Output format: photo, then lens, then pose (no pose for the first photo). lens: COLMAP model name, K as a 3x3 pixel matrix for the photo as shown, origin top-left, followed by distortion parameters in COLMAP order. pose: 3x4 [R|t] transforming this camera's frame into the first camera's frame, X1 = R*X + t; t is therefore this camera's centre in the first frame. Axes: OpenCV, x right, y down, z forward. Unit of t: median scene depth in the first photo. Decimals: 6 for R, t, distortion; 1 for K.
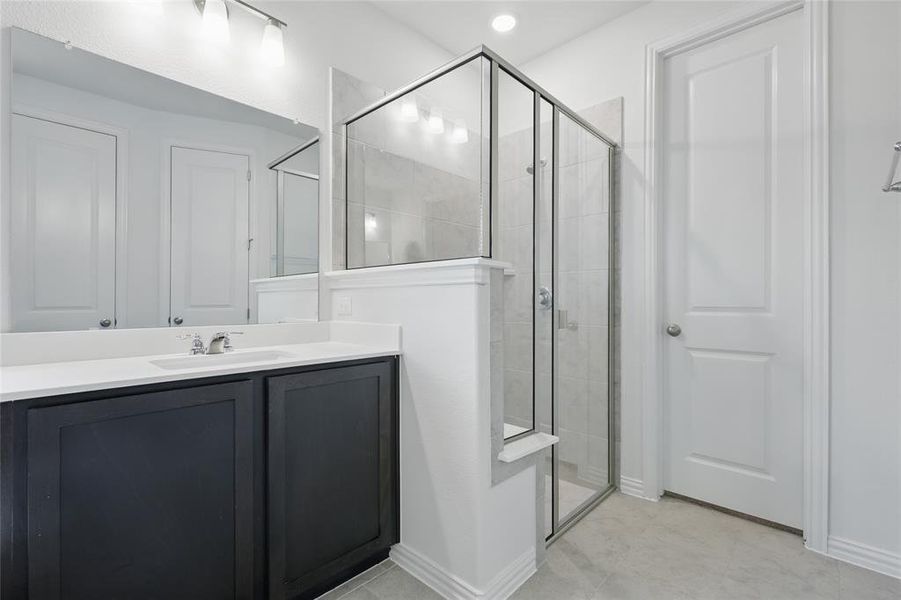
lens RADIAL K [[408.7, 0, 448.6], [0, 408.7, 300.8], [0, 0, 1]] dist [0.002435, 0.000351]
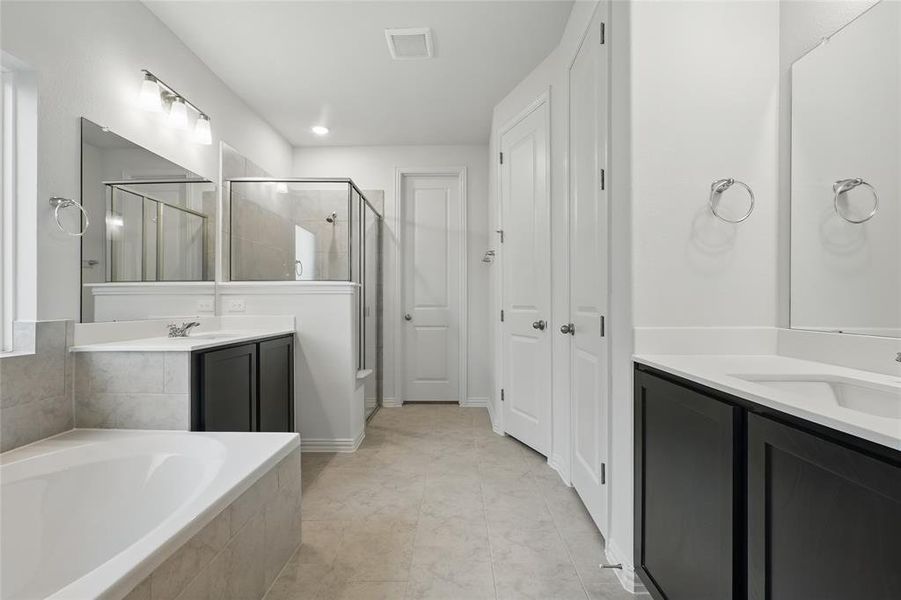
lens RADIAL K [[408.7, 0, 450.8], [0, 408.7, 301.1], [0, 0, 1]] dist [0.002435, 0.000351]
pose [[0.736384, 0.001503, 0.676562, -0.631166], [0.000588, 0.999996, -0.002862, 0.000742], [-0.676563, 0.002506, 0.736380, -0.583288]]
